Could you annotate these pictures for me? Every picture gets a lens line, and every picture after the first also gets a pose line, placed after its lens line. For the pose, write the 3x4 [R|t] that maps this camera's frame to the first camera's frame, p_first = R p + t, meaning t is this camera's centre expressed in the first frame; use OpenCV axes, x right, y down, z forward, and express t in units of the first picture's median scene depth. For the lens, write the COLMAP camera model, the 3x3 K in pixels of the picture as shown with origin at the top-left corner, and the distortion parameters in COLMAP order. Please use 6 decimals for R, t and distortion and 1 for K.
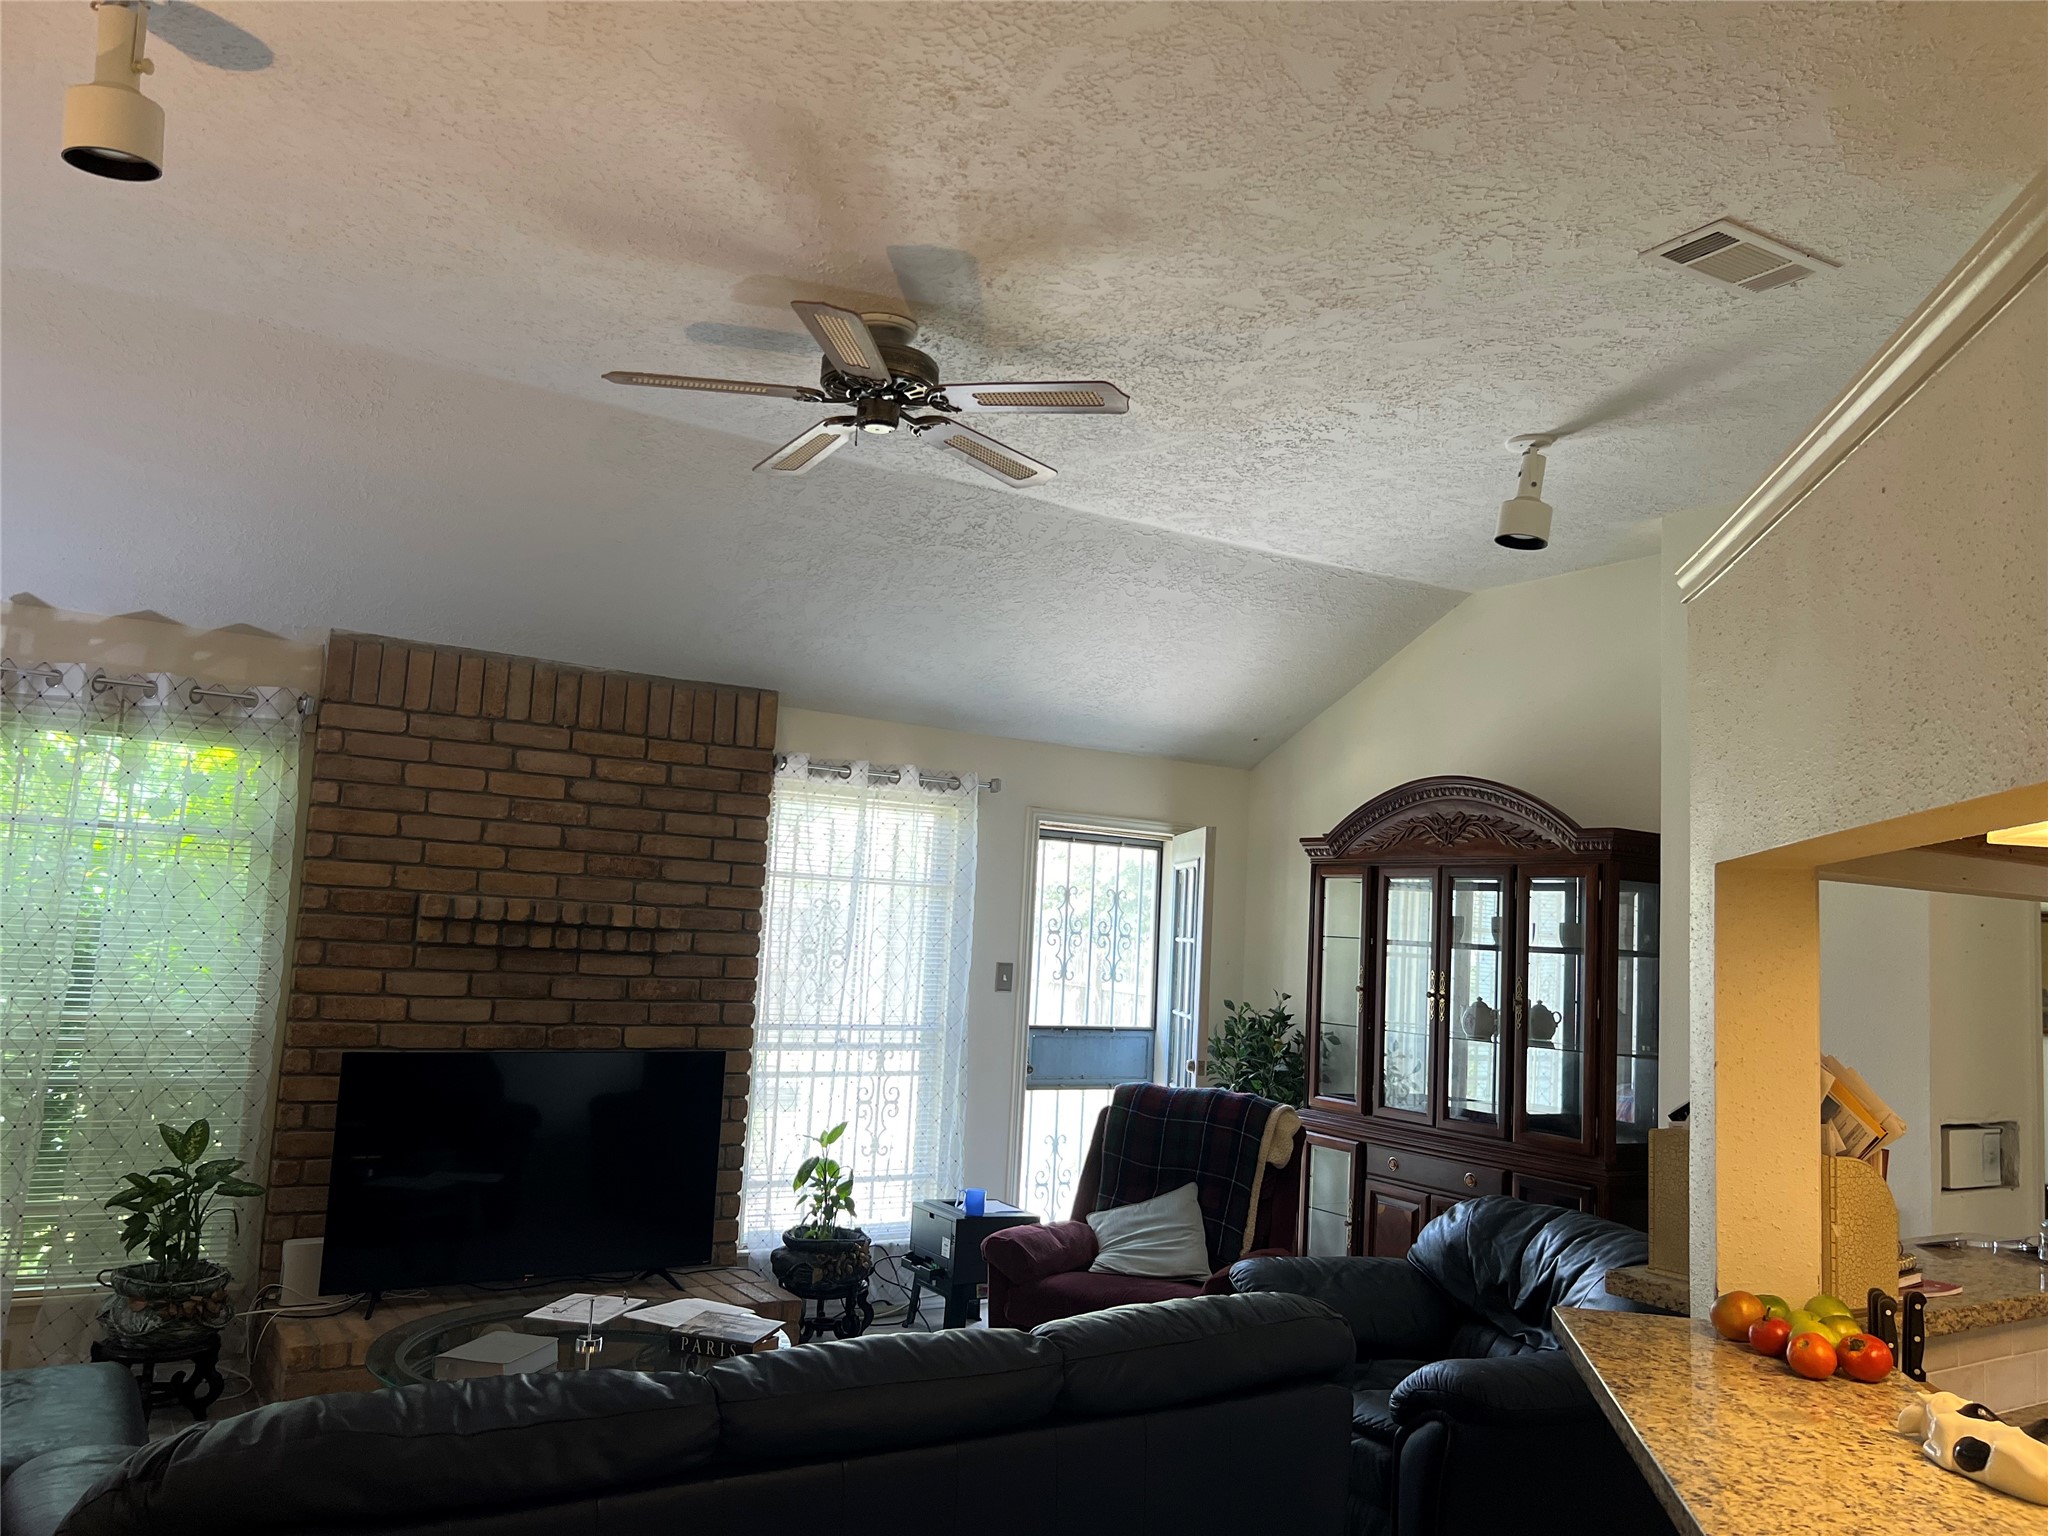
lens RADIAL K [[1533.9, 0, 1022.0], [0, 1533.9, 770.9], [0, 0, 1]] dist [0.058783, -0.067607]
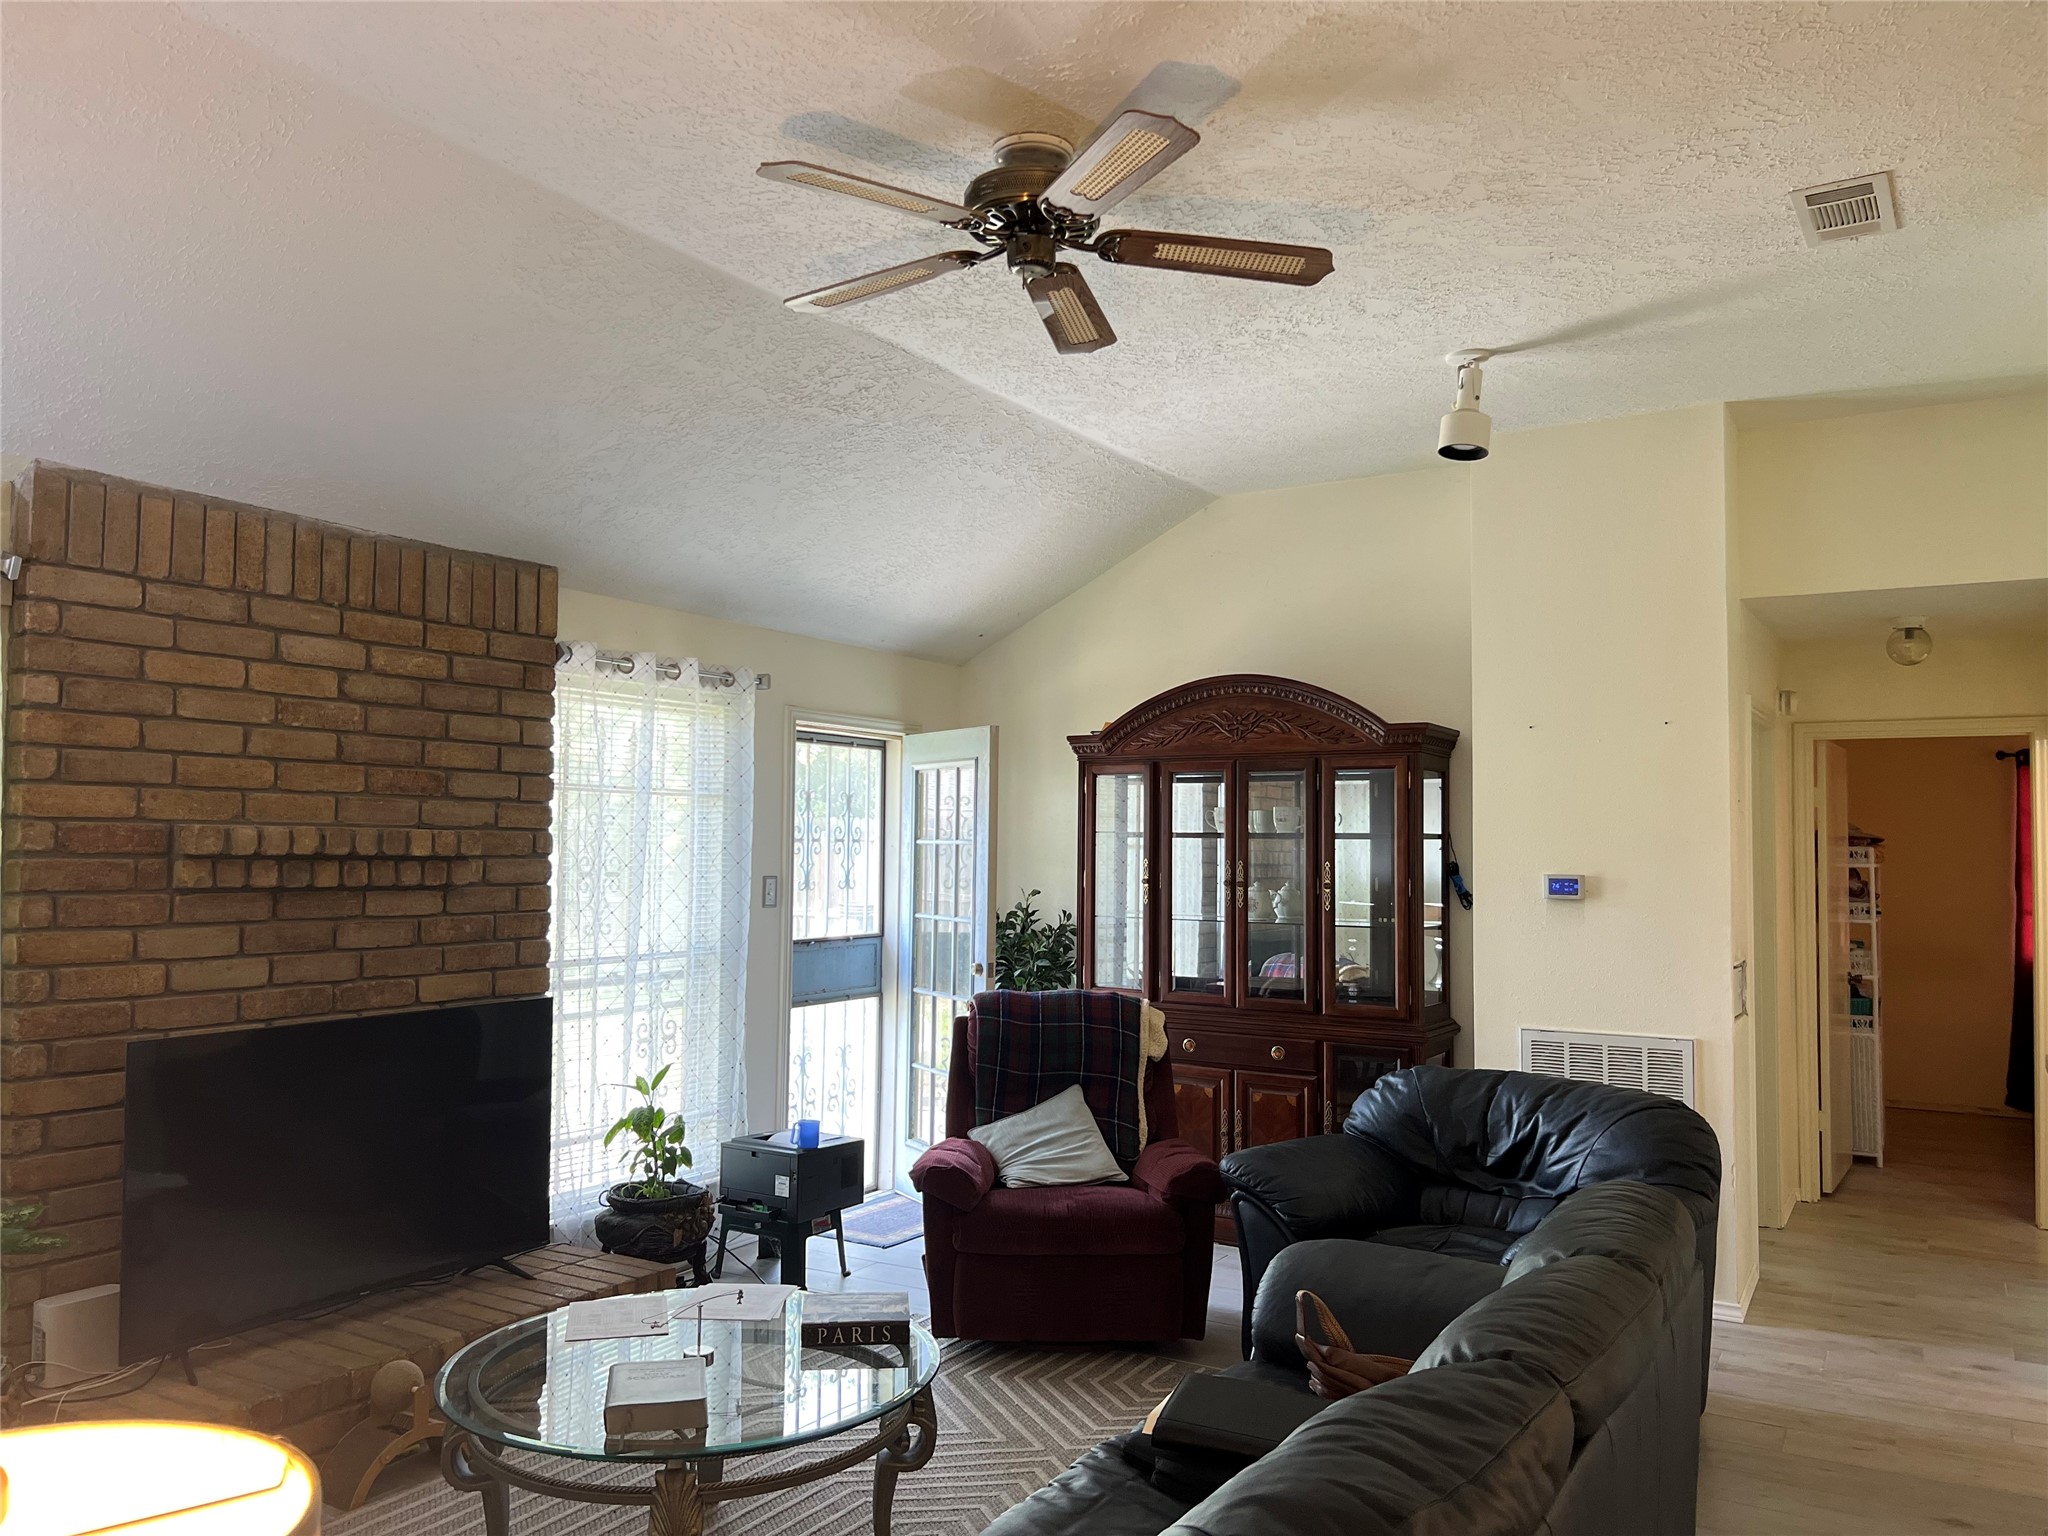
lens RADIAL K [[1533.9, 0, 1015.8], [0, 1533.9, 784.6], [0, 0, 1]] dist [0.058783, -0.067607]
pose [[0.898466, -0.027063, 0.438209, -0.342717], [-0.007788, 0.996959, 0.077538, -0.001424], [-0.438975, -0.073078, 0.895523, 0.144358]]
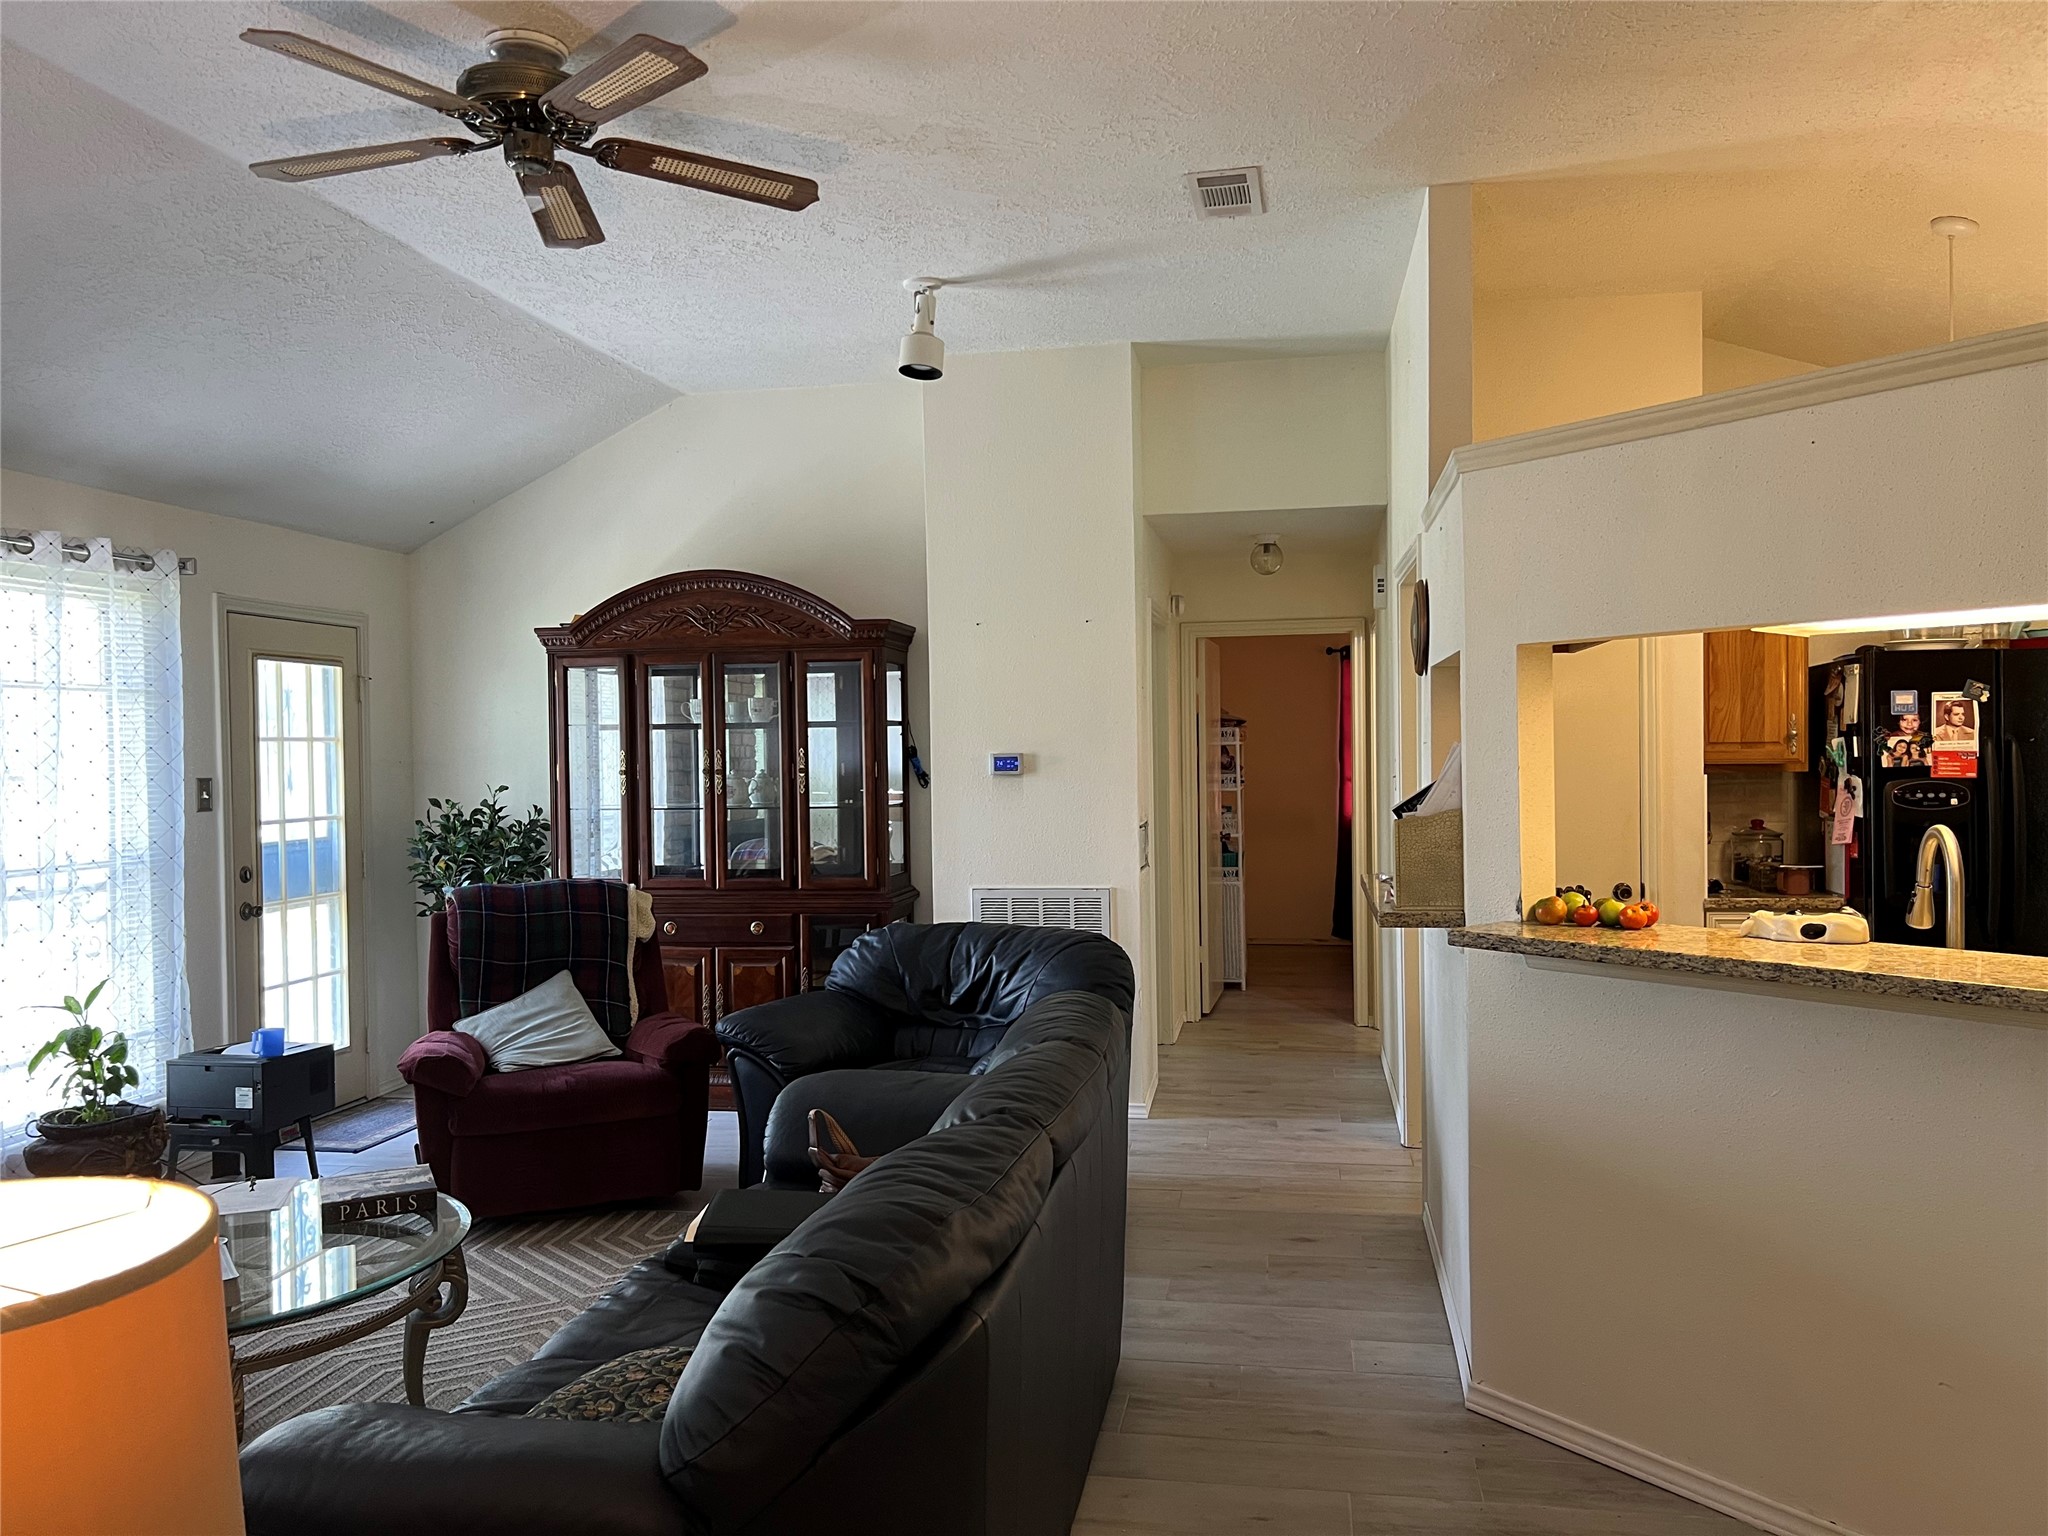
lens RADIAL K [[1533.9, 0, 1032.1], [0, 1533.9, 779.4], [0, 0, 1]] dist [0.058783, -0.067607]
pose [[0.675243, -0.078779, 0.733376, -0.406514], [-0.028040, 0.990820, 0.132251, -0.000019], [-0.737062, -0.109865, 0.666835, 0.107557]]
